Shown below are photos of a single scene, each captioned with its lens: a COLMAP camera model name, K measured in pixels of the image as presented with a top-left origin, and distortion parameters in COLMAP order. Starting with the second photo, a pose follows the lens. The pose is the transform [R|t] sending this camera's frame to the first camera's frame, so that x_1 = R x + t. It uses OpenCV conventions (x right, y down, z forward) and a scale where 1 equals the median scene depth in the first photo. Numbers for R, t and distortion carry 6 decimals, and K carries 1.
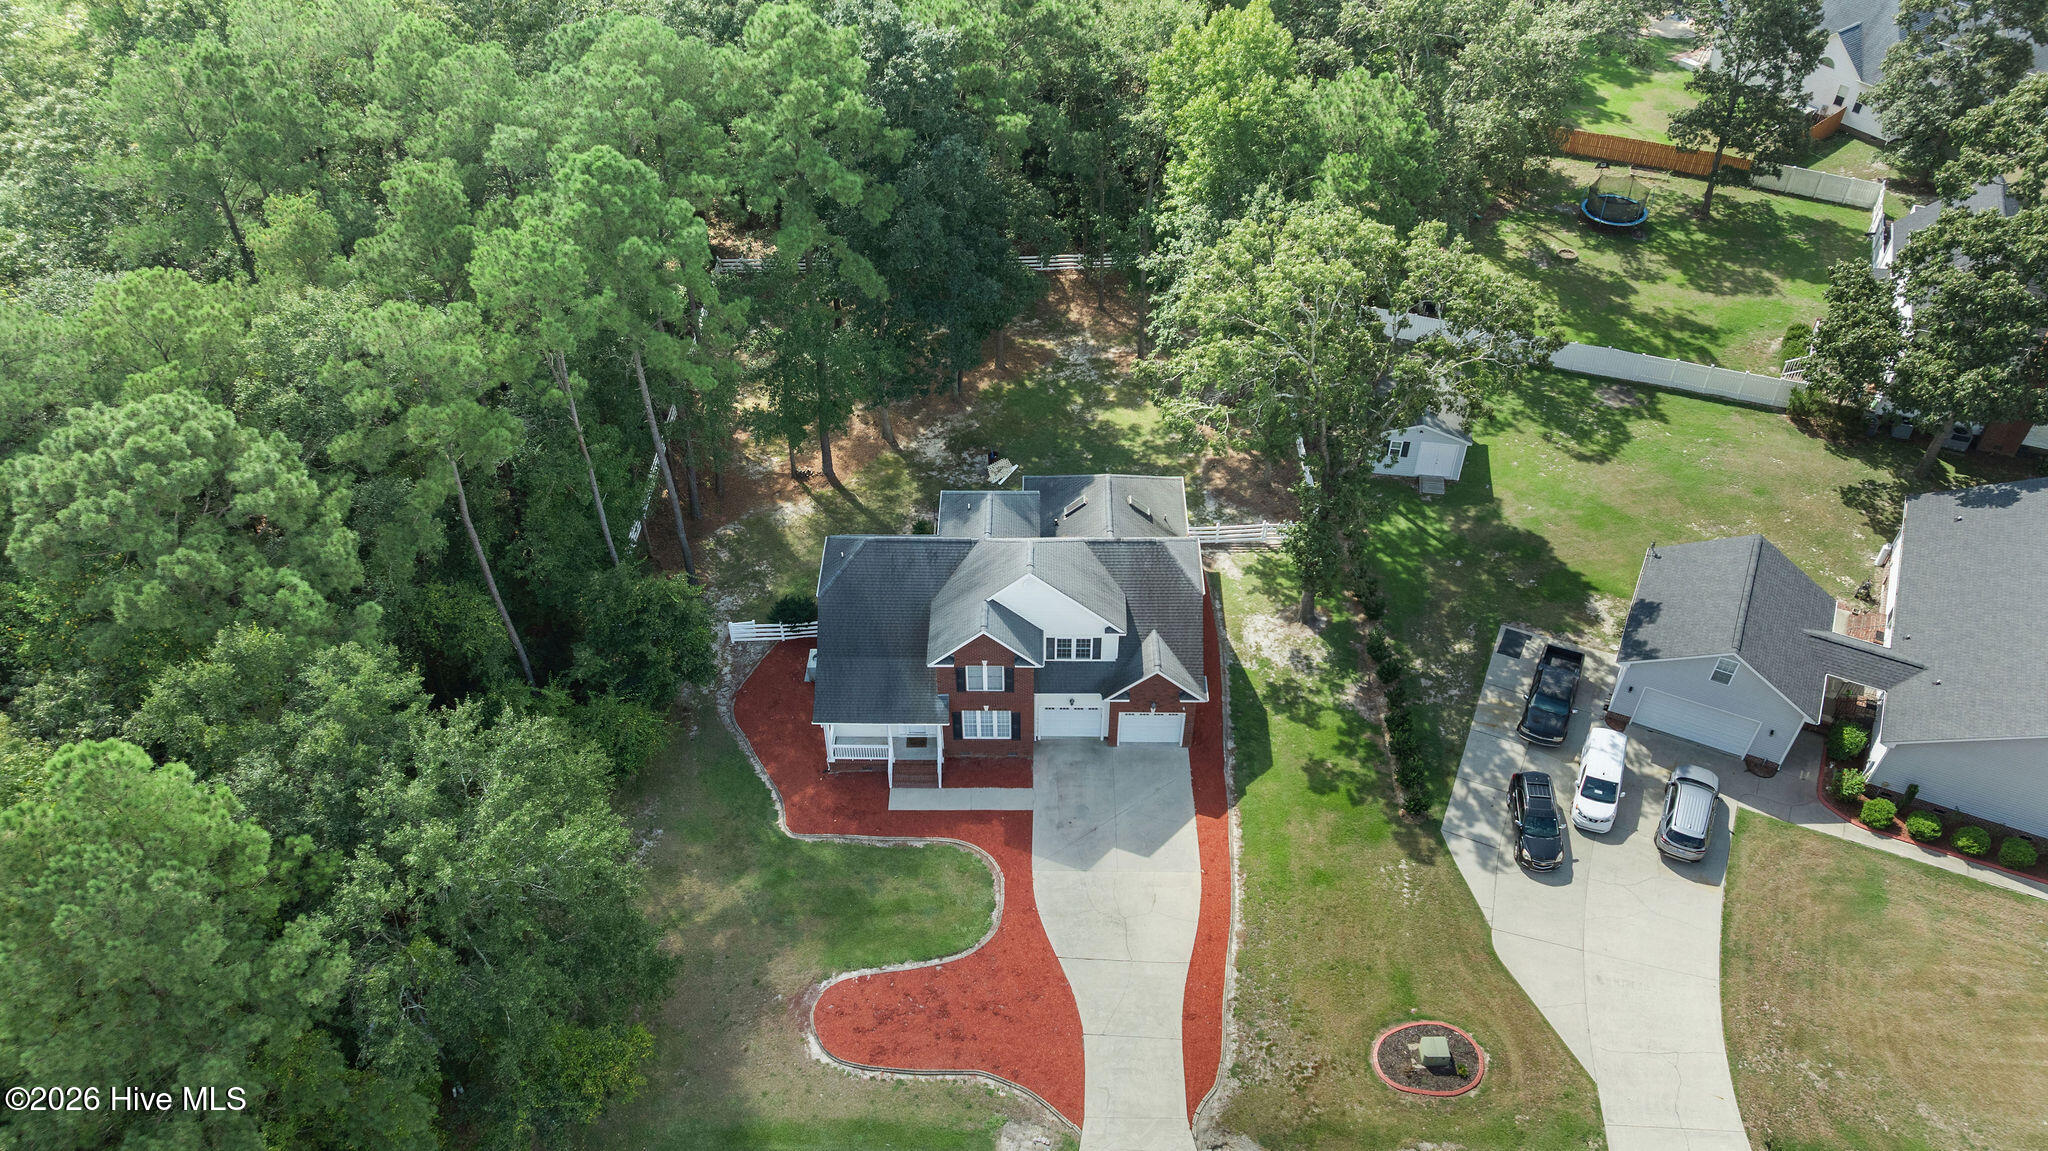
lens RADIAL K [[1460.5, 0, 1017.2], [0, 1460.5, 701.3], [0, 0, 1]] dist [-0.027070, 0.020265]
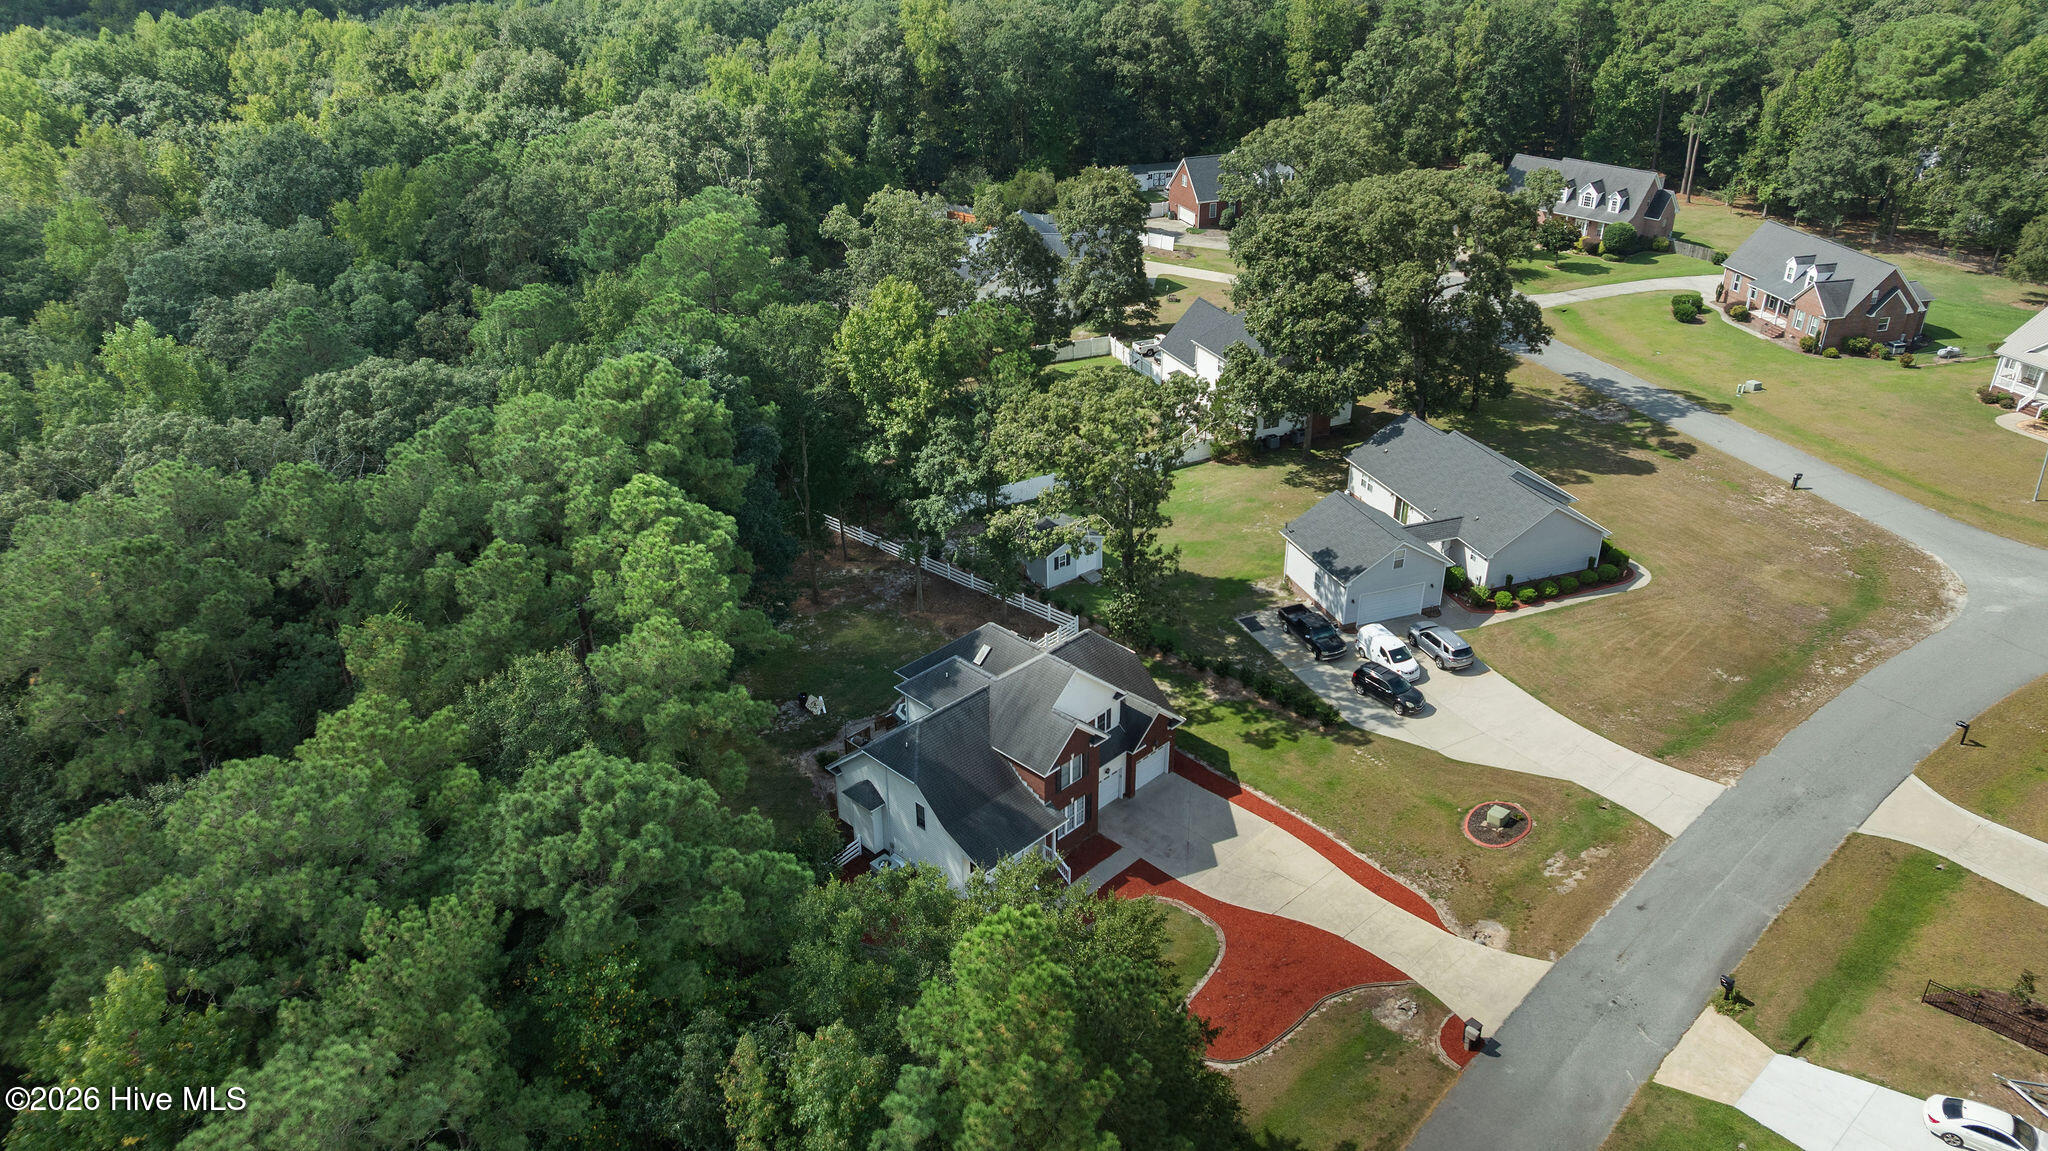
lens RADIAL K [[1460.5, 0, 1032.7], [0, 1460.5, 573.5], [0, 0, 1]] dist [-0.027070, 0.020265]
pose [[0.689844, -0.338366, 0.640019, -0.740915], [0.528295, 0.839739, -0.125469, -0.018172], [-0.494995, 0.424673, 0.758046, 0.037297]]
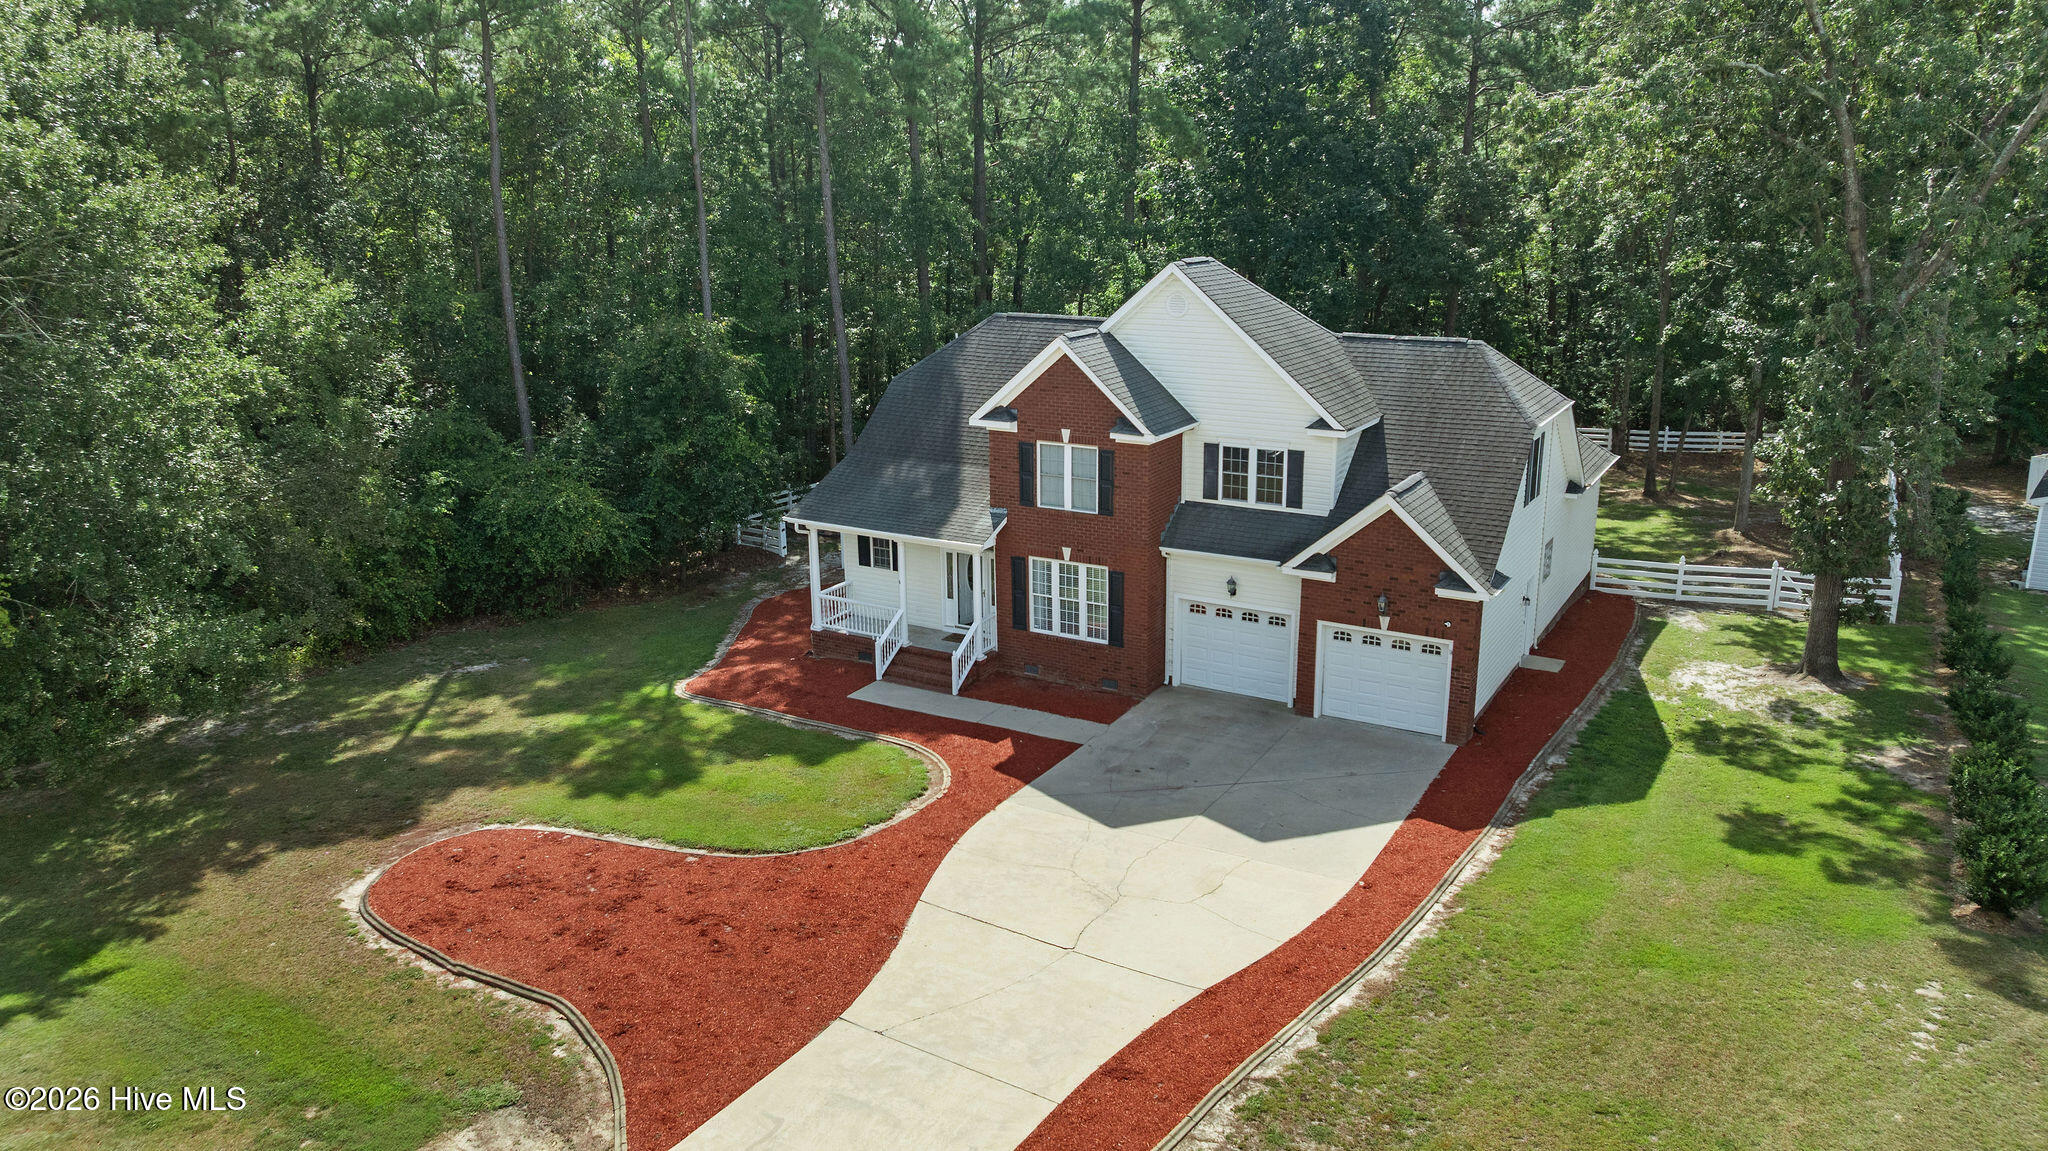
lens RADIAL K [[1460.5, 0, 1012.7], [0, 1460.5, 587.5], [0, 0, 1]] dist [-0.027070, 0.020265]
pose [[0.864241, 0.132693, -0.485263, 0.221447], [-0.359609, 0.837492, -0.411447, 0.241033], [0.351808, 0.530094, 0.771512, 0.588605]]
